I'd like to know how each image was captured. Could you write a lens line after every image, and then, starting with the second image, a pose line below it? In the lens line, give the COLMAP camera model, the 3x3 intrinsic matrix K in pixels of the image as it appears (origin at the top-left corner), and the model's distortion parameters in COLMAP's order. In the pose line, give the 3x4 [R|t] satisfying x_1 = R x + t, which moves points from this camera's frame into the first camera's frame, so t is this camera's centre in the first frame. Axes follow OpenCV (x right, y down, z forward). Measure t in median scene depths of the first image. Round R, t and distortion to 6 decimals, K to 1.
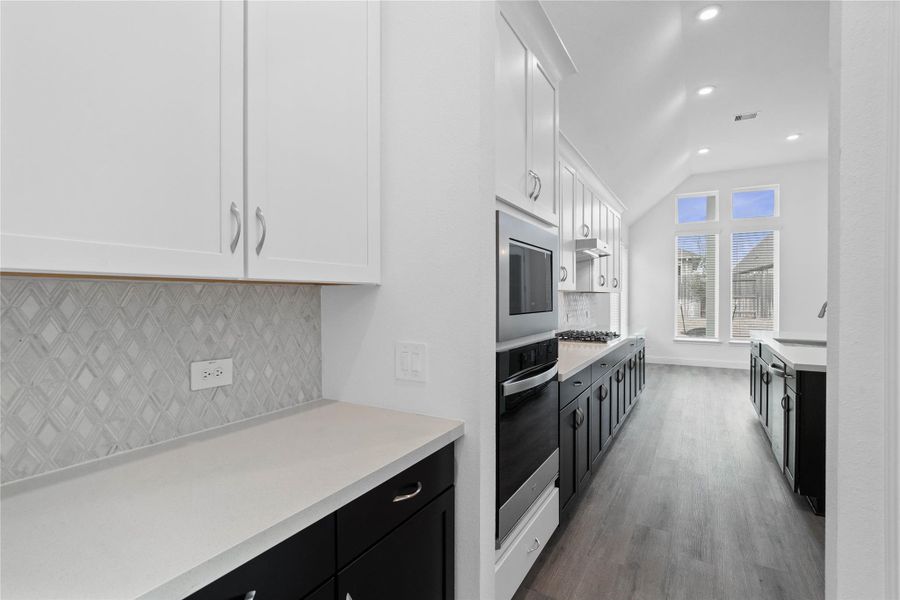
lens RADIAL K [[429.5, 0, 448.8], [0, 429.5, 304.0], [0, 0, 1]] dist [-0.003759, 0.000647]
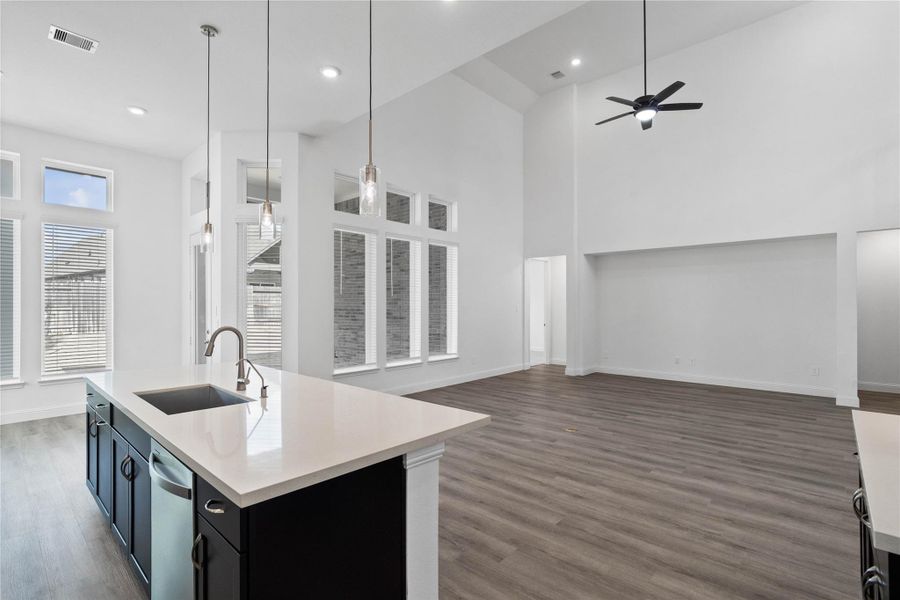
lens RADIAL K [[429.5, 0, 452.0], [0, 429.5, 306.9], [0, 0, 1]] dist [-0.003759, 0.000647]
pose [[0.212670, 0.005704, 0.977108, 0.451033], [0.009512, 0.999923, -0.007908, -0.056684], [-0.977078, 0.010976, 0.212599, 0.751245]]
